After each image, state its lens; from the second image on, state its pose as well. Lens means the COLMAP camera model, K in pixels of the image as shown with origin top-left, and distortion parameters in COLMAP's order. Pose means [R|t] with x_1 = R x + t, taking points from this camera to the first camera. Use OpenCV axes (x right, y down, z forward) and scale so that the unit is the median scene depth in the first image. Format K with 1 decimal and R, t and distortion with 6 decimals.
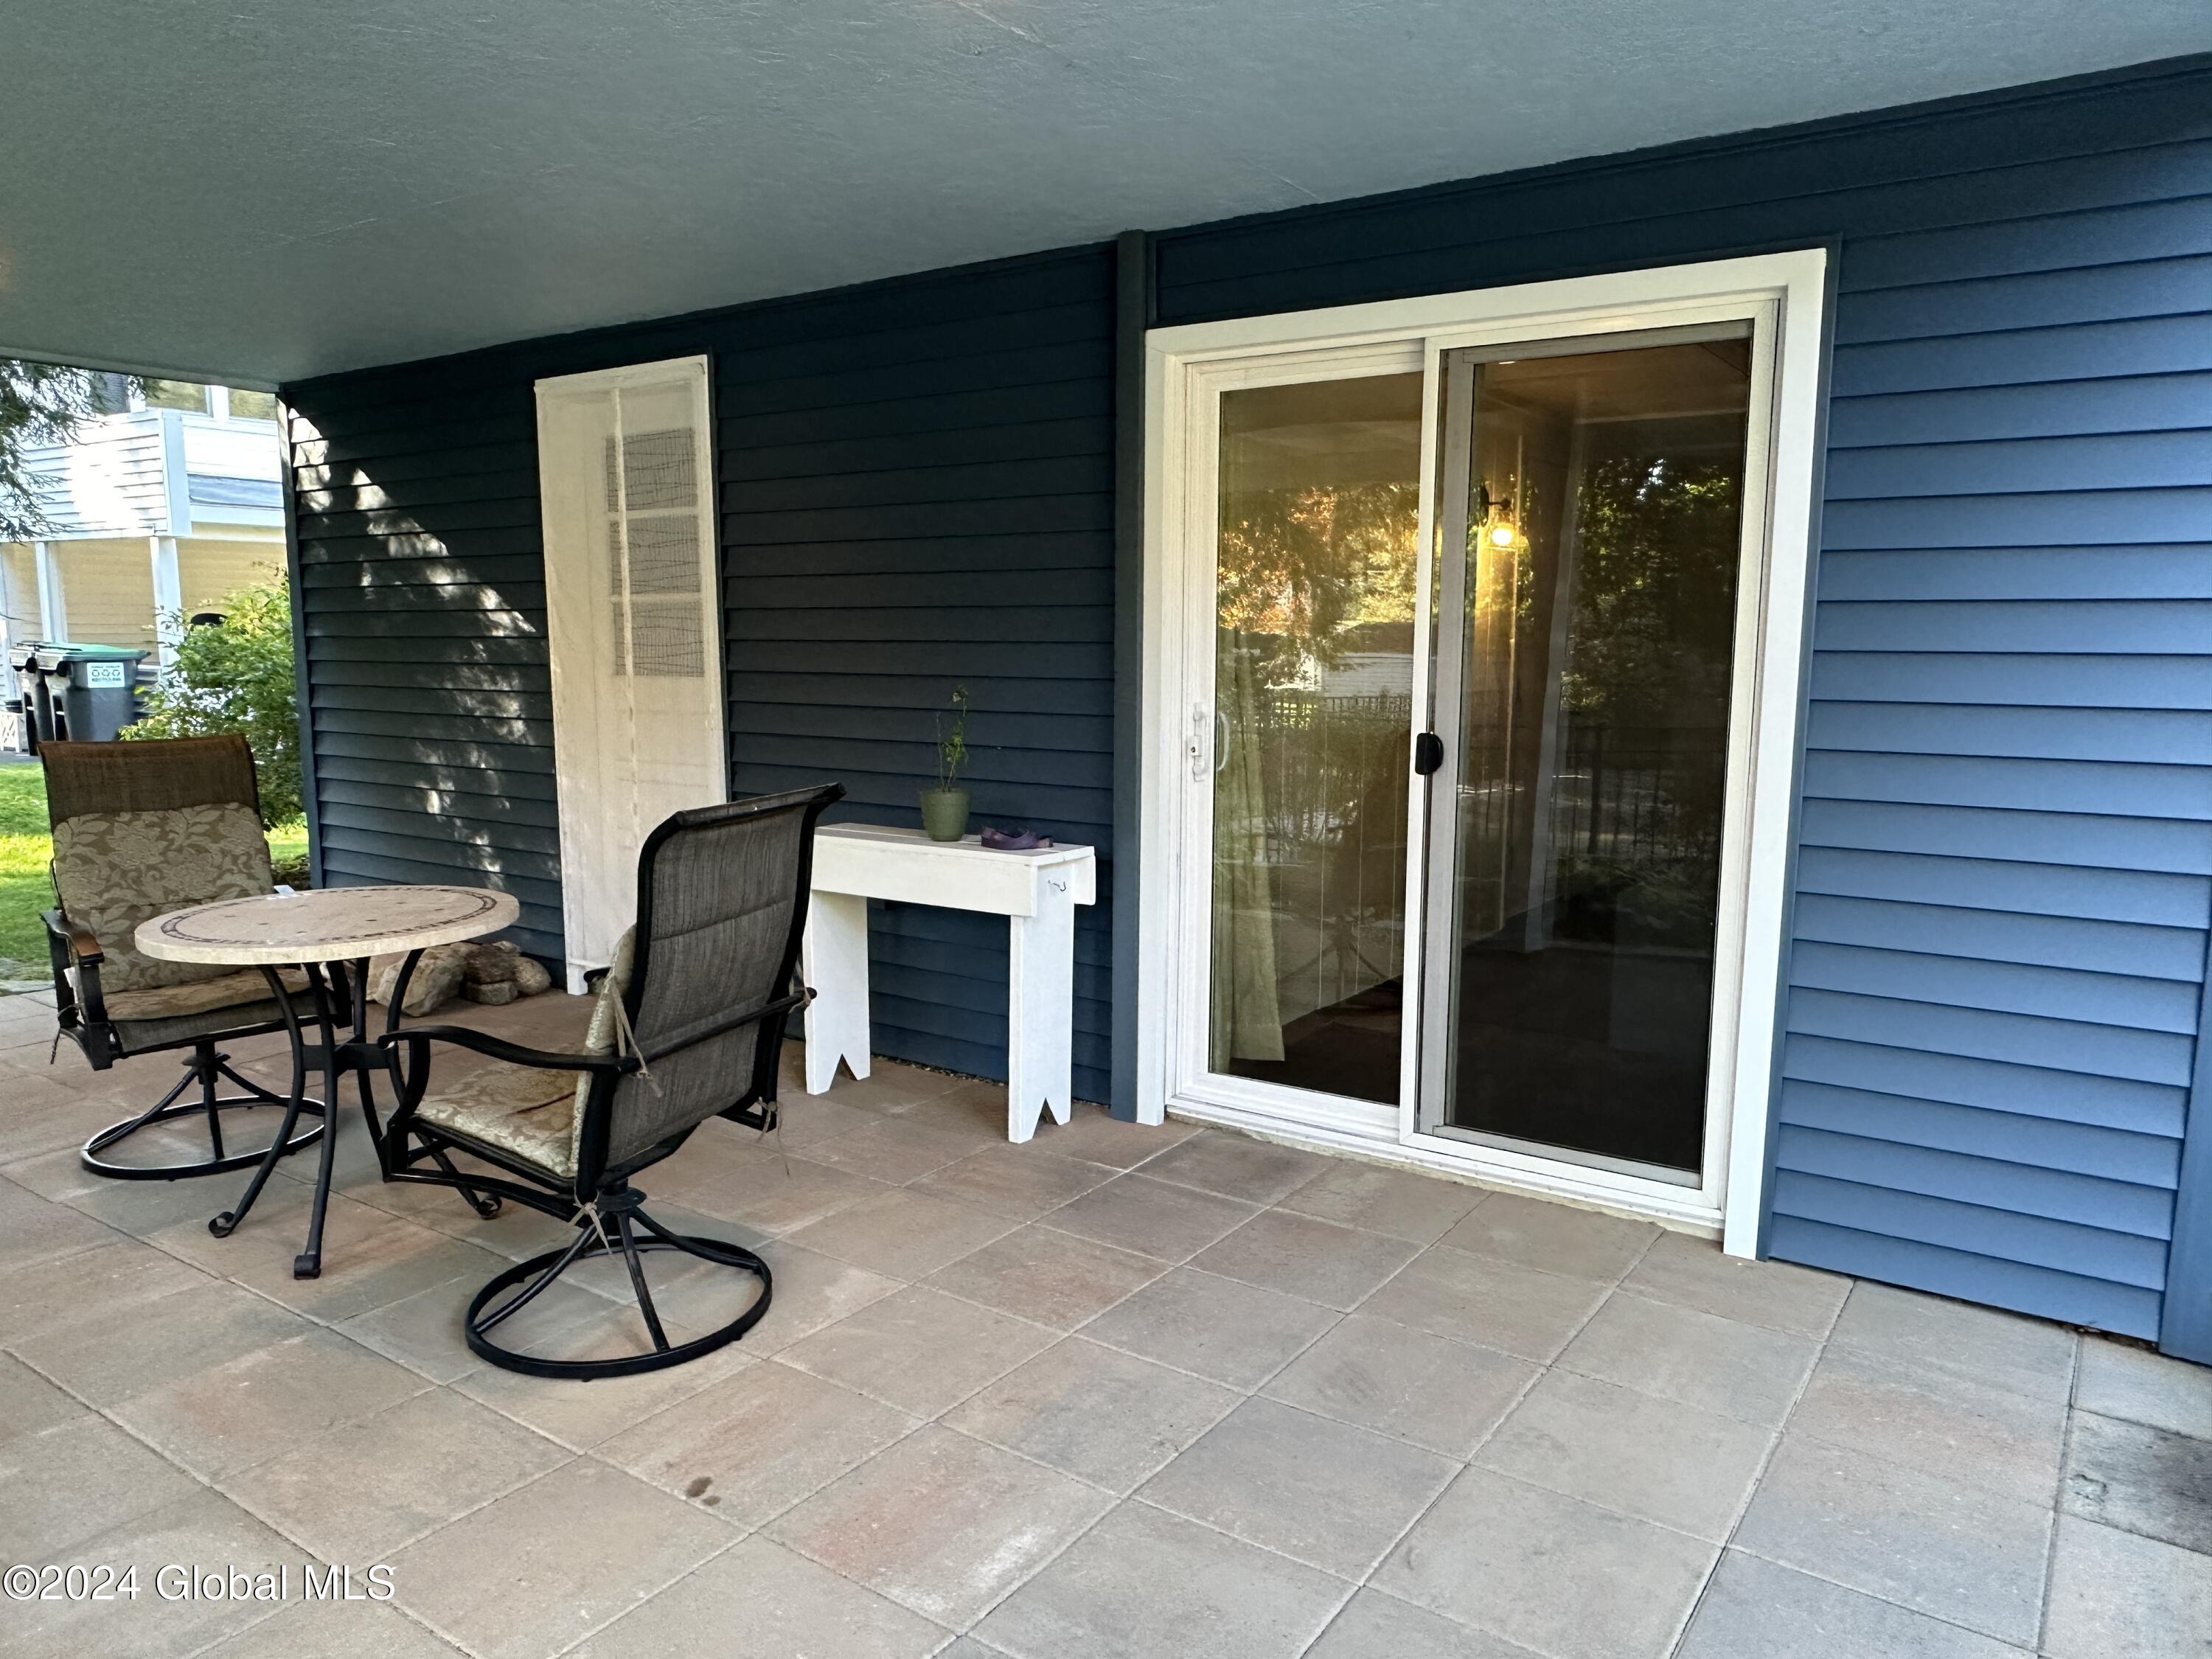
lens RADIAL K [[1510.8, 0, 1097.2], [0, 1510.8, 840.1], [0, 0, 1]] dist [-0.003875, -0.002957]
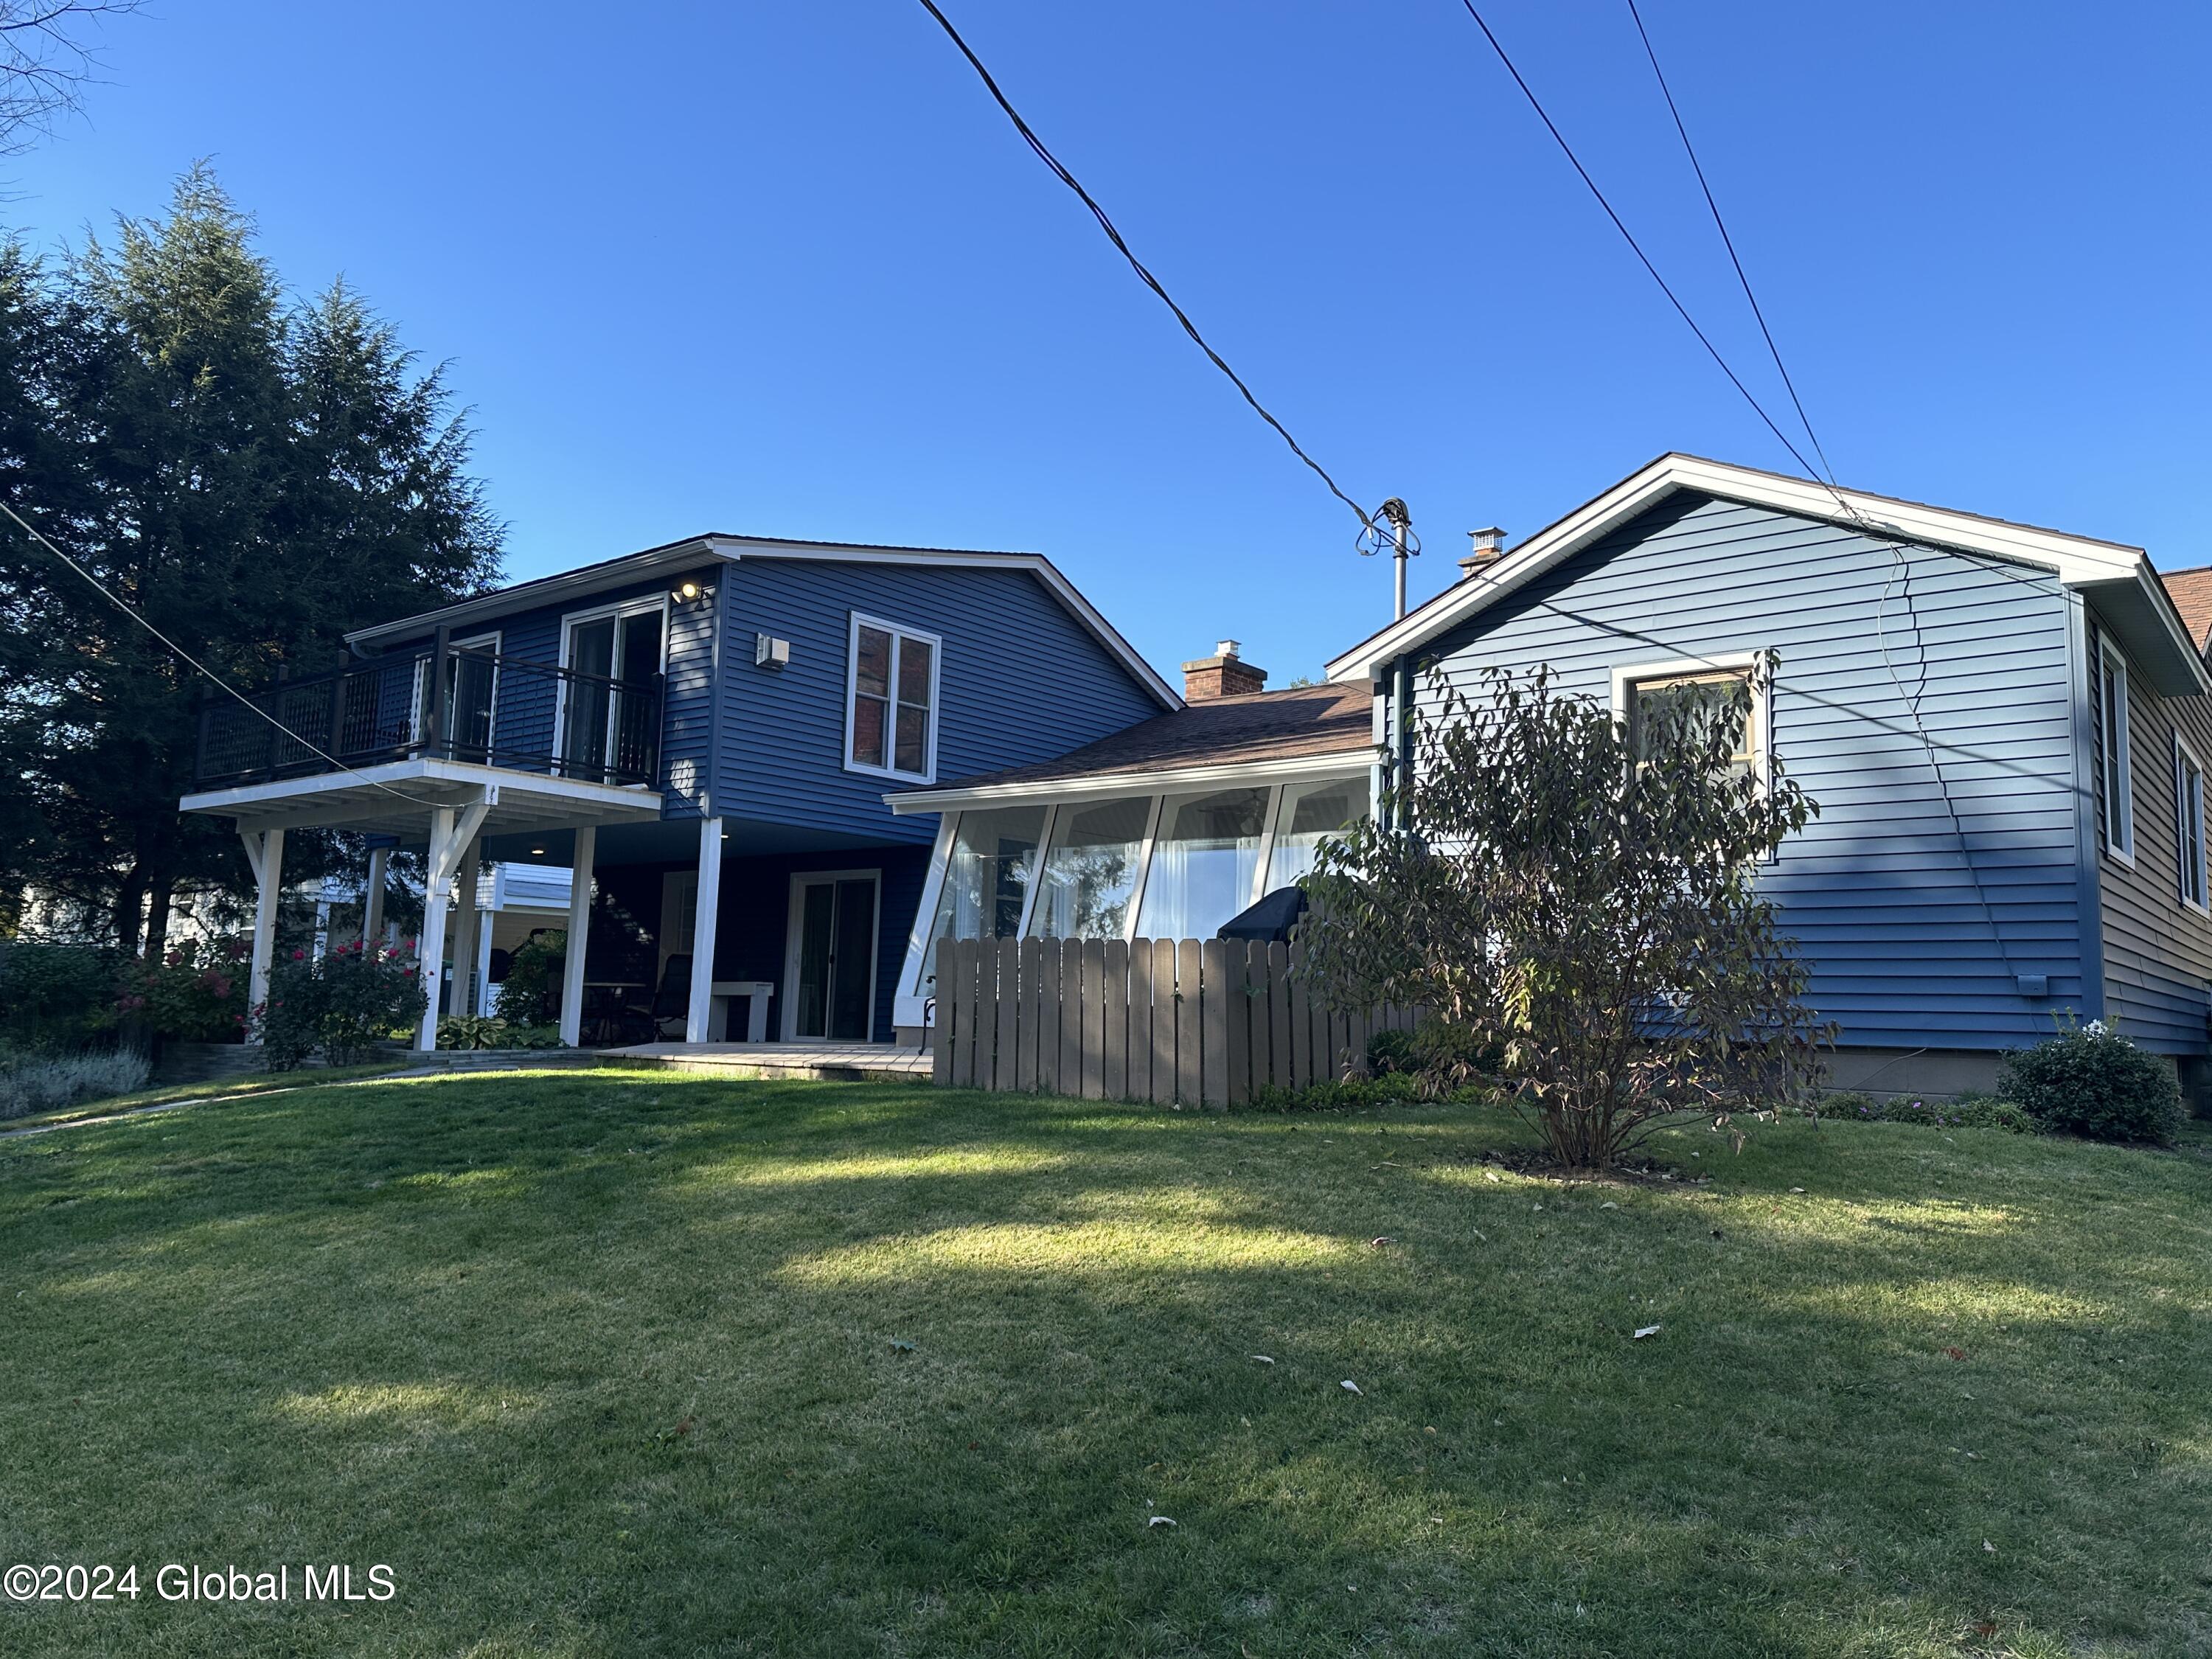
lens RADIAL K [[1543.3, 0, 1116.8], [0, 1543.3, 828.5], [0, 0, 1]] dist [0.114657, -0.158983]
pose [[0.997105, 0.013814, -0.074775, 1.380482], [-0.032452, 0.966616, -0.254166, 0.714184], [0.068768, 0.255856, 0.964266, -3.569470]]
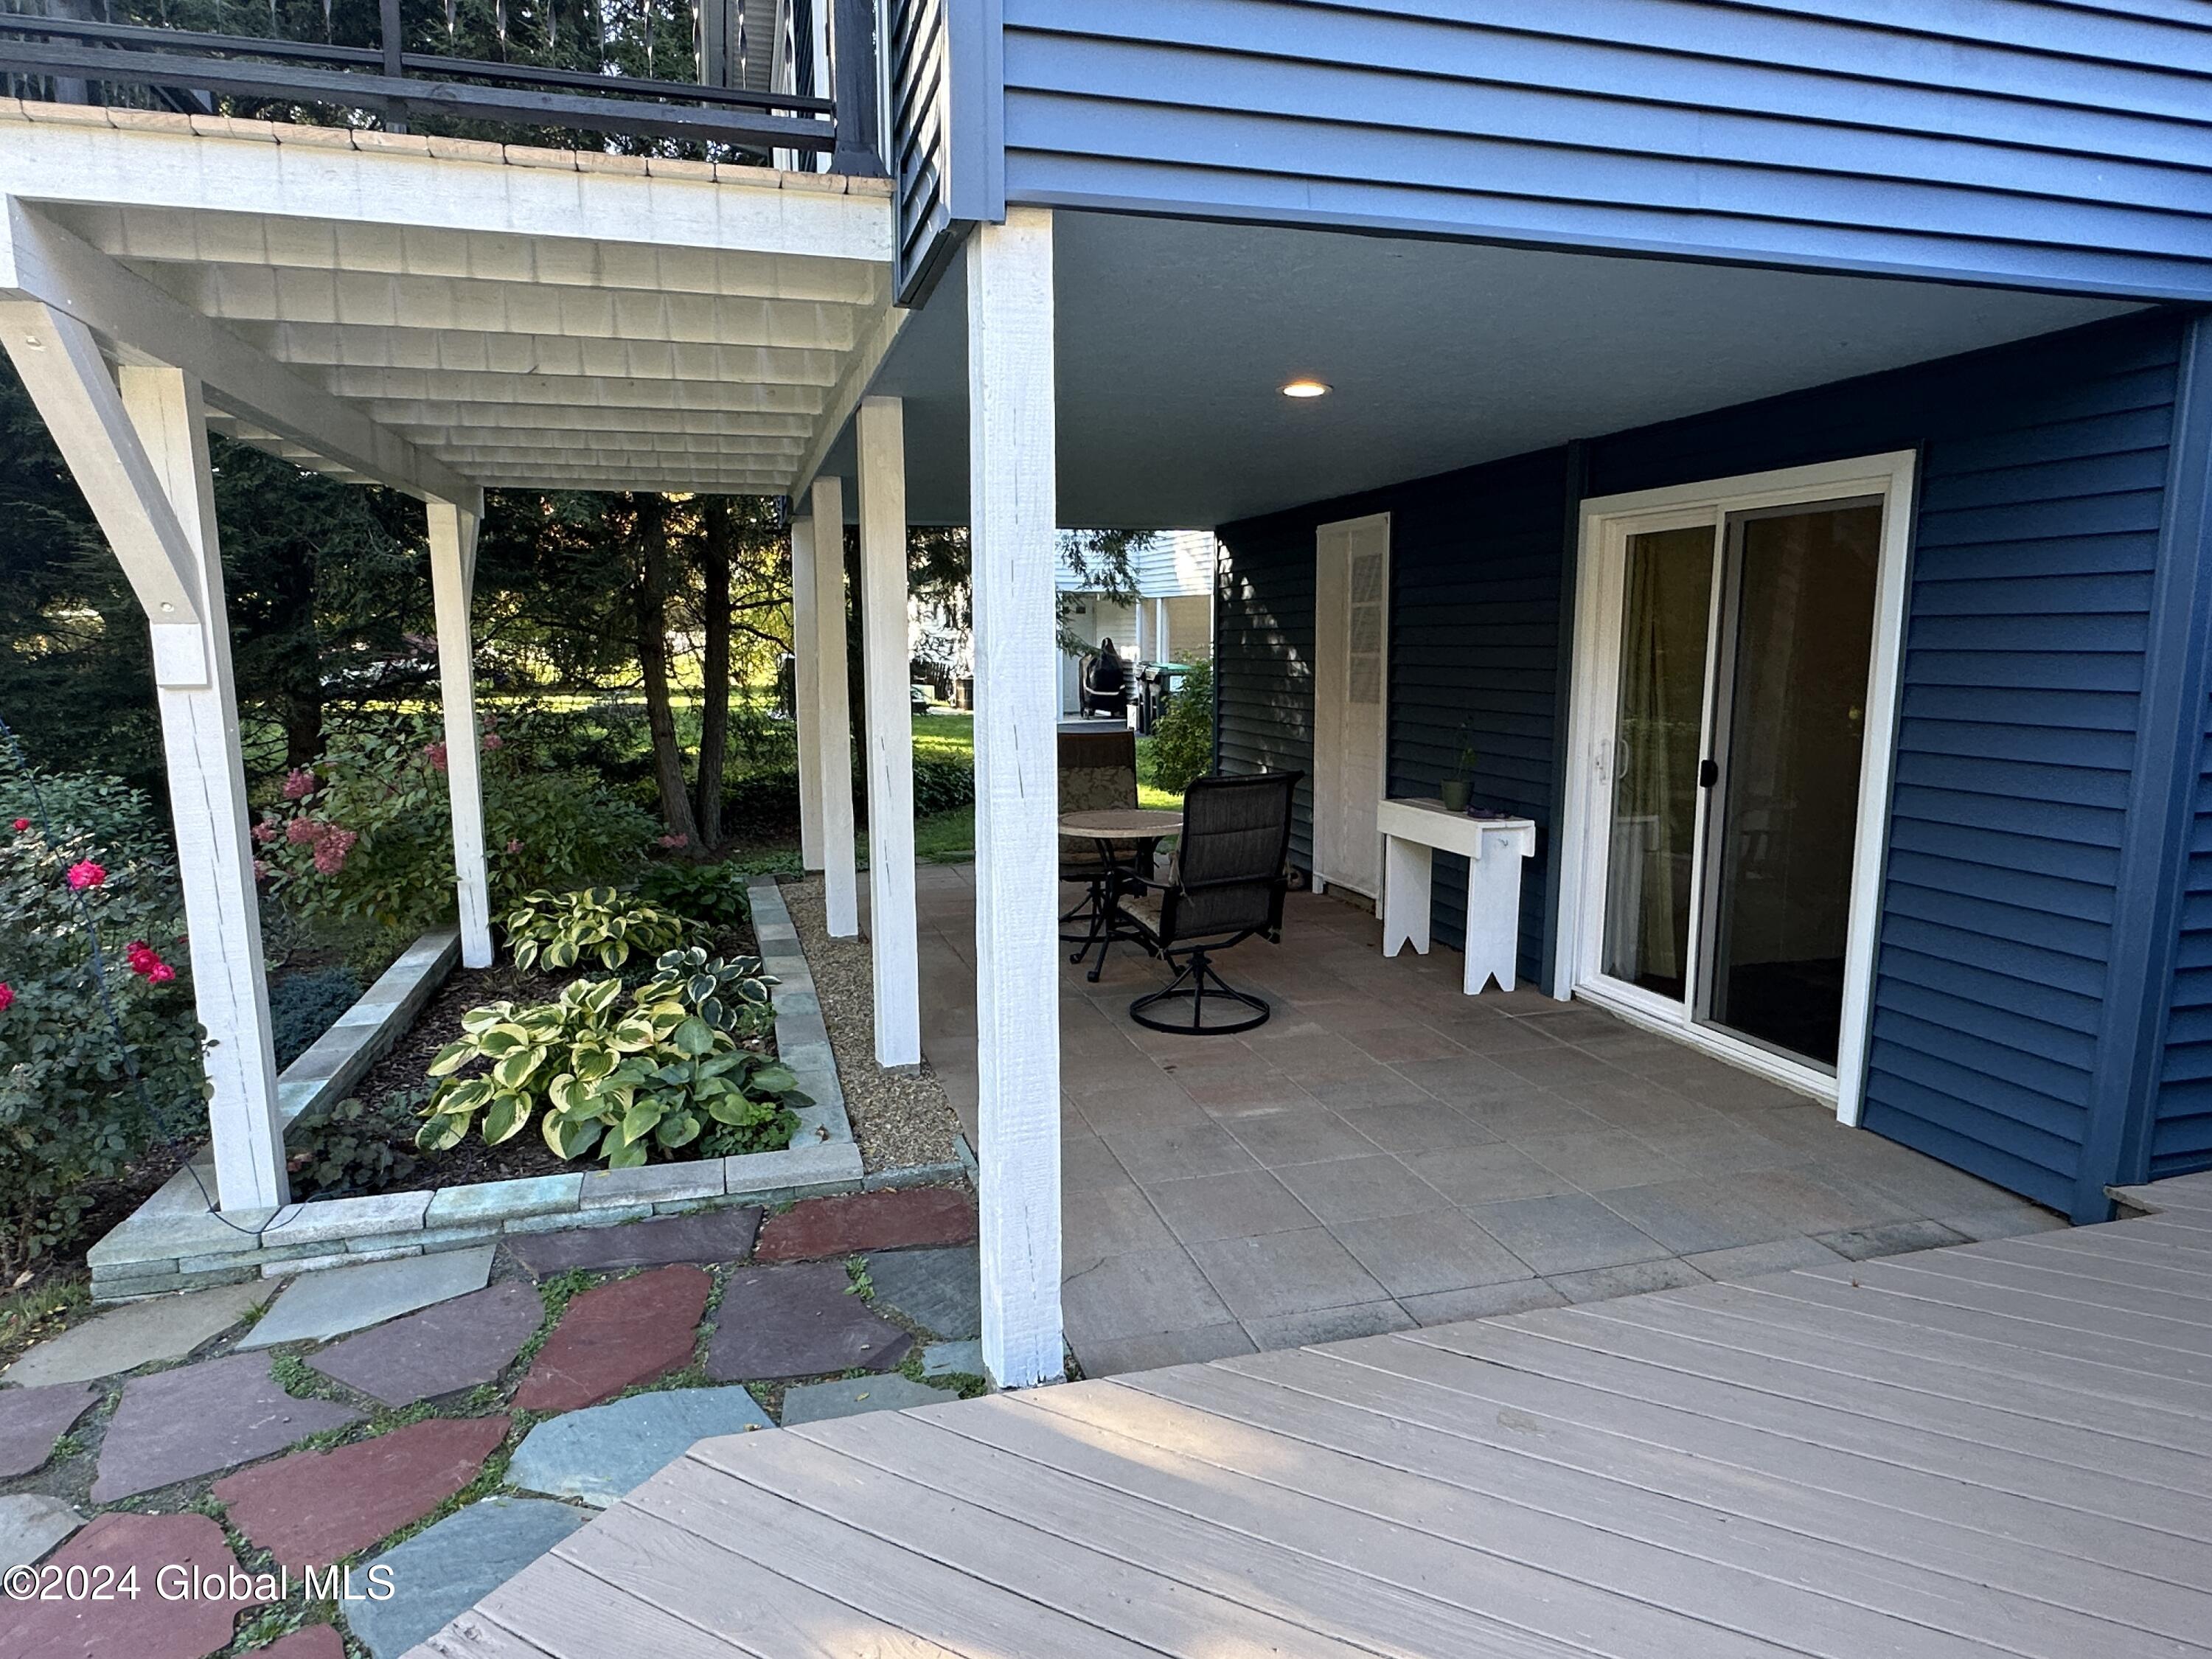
lens RADIAL K [[1321.3, 0, 1097.3], [0, 1321.3, 842.1], [0, 0, 1]] dist [-0.006045, 0.001844]
pose [[0.767902, 0.088678, -0.634399, 0.544562], [-0.077374, 0.995961, 0.045562, -0.001383], [0.635877, 0.014099, 0.771662, -0.388086]]
